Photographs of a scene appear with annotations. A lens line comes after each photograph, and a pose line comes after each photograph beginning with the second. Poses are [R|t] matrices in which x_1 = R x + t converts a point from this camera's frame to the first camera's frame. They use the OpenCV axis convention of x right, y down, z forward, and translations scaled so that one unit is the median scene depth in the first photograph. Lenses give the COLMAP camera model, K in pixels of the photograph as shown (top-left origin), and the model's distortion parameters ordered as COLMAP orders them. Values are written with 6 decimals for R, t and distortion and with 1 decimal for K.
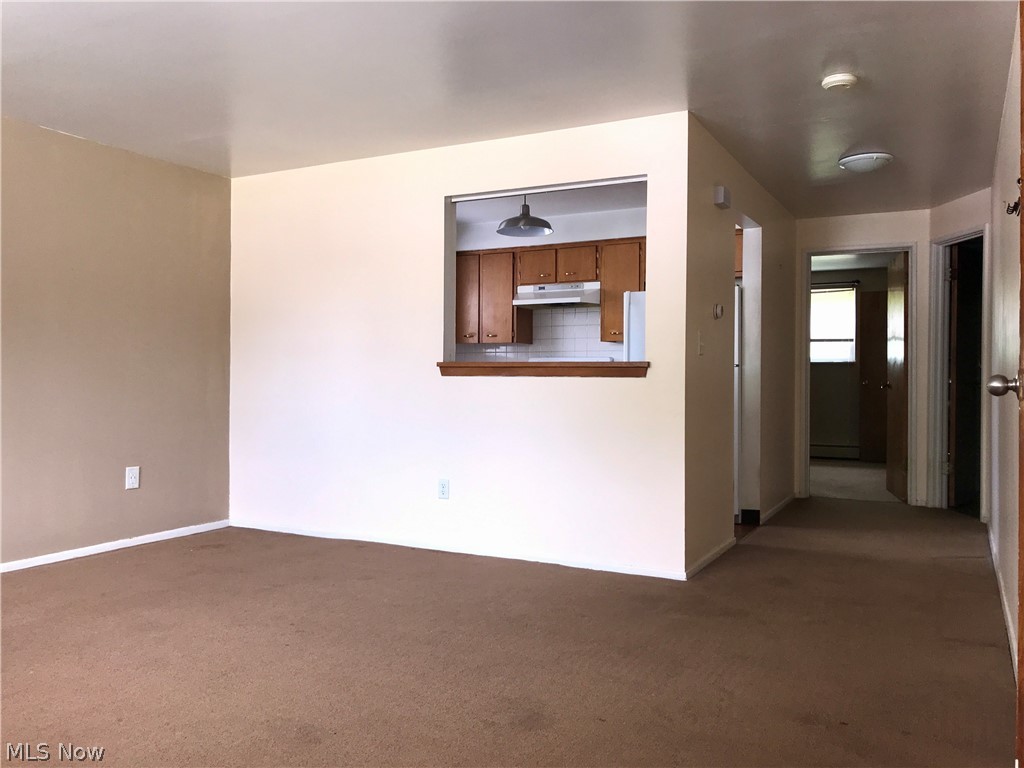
lens RADIAL K [[848.5, 0, 508.6], [0, 848.5, 385.1], [0, 0, 1]] dist [-0.036391, -0.005545]
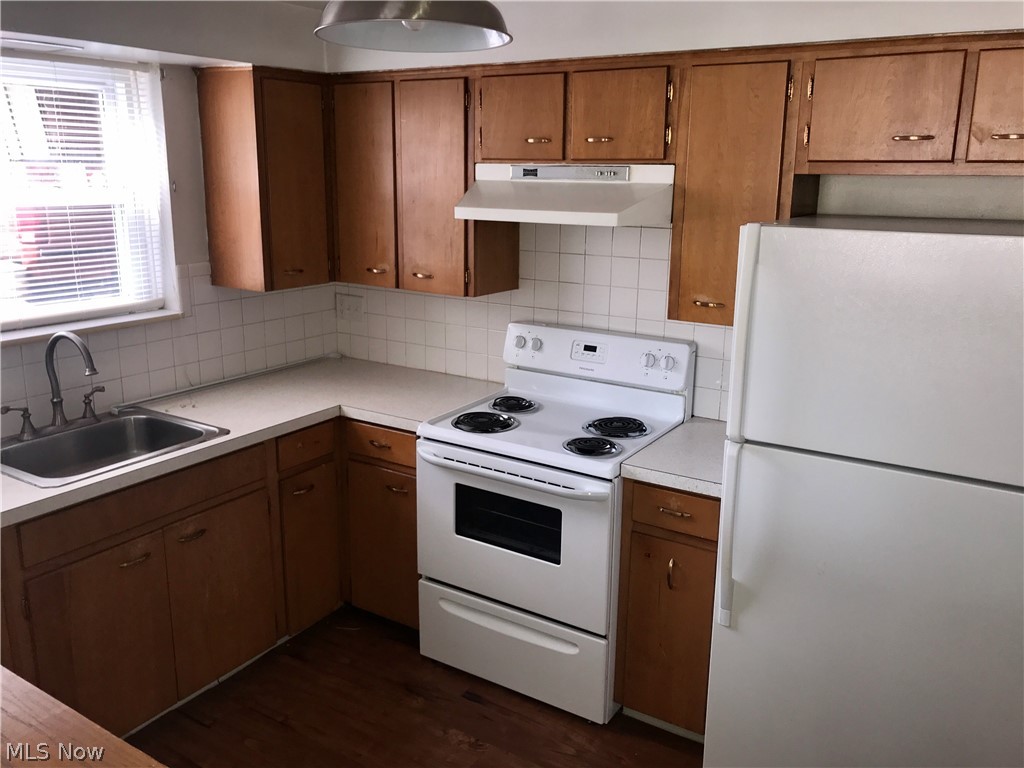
lens RADIAL K [[848.5, 0, 518.4], [0, 848.5, 381.9], [0, 0, 1]] dist [-0.036391, -0.005545]
pose [[0.996906, 0.024611, -0.074650, 0.067245], [-0.005686, 0.969809, 0.243800, -0.117230], [0.078396, -0.242622, 0.966948, 0.587424]]
